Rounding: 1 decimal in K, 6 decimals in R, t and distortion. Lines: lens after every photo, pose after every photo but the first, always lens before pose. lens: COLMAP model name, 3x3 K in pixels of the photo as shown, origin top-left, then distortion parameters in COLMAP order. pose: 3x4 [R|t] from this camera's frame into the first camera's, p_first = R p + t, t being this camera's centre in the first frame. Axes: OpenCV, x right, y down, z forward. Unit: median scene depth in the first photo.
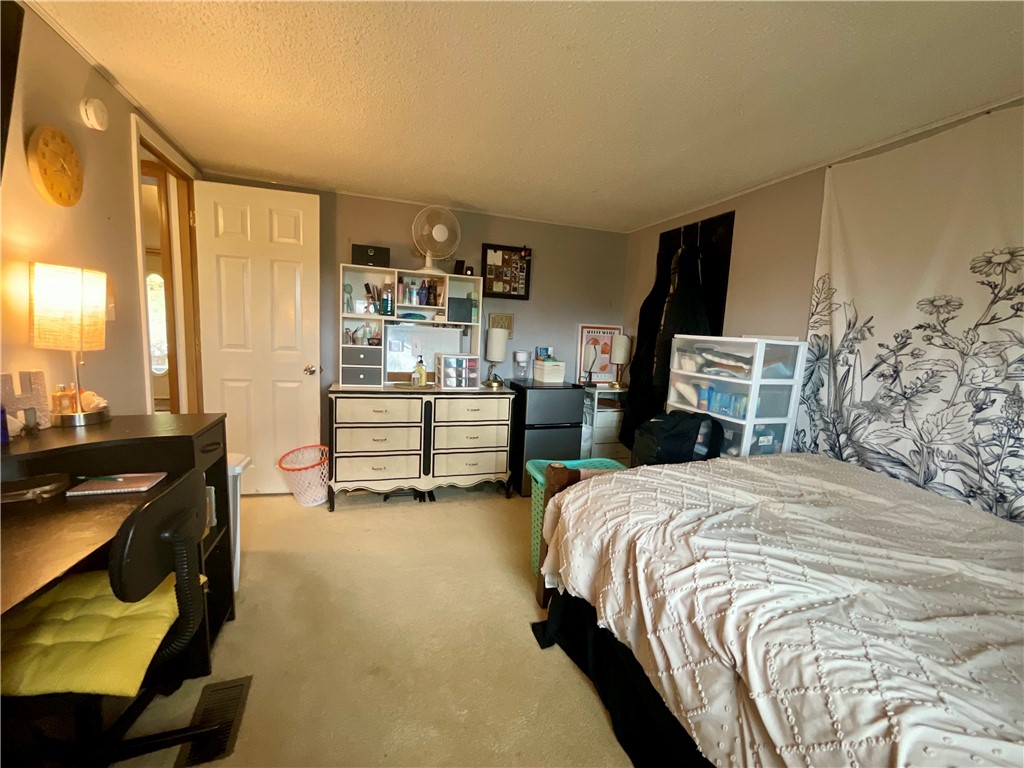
lens RADIAL K [[416.0, 0, 512.1], [0, 416.0, 386.9], [0, 0, 1]] dist [0.001064, -0.002913]
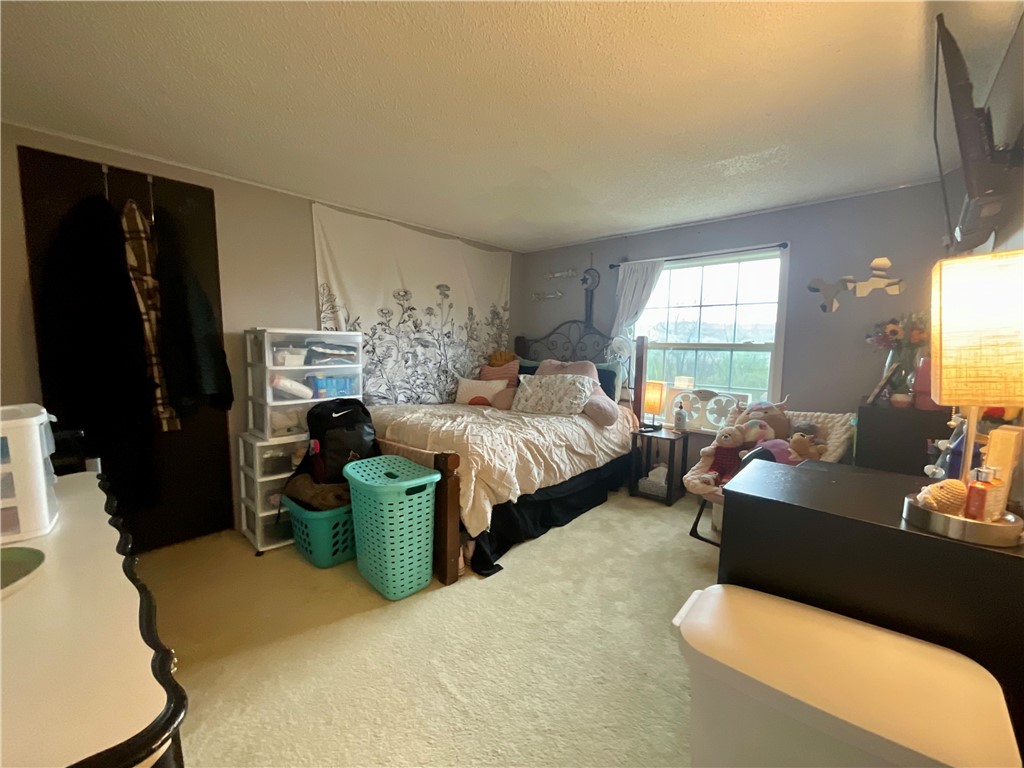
lens RADIAL K [[416.0, 0, 512.7], [0, 416.0, 383.1], [0, 0, 1]] dist [0.001064, -0.002913]
pose [[-0.489695, -0.140131, 0.860559, -0.927392], [0.079351, 0.975741, 0.204041, -0.211538], [-0.868275, 0.168204, -0.466696, 1.358581]]
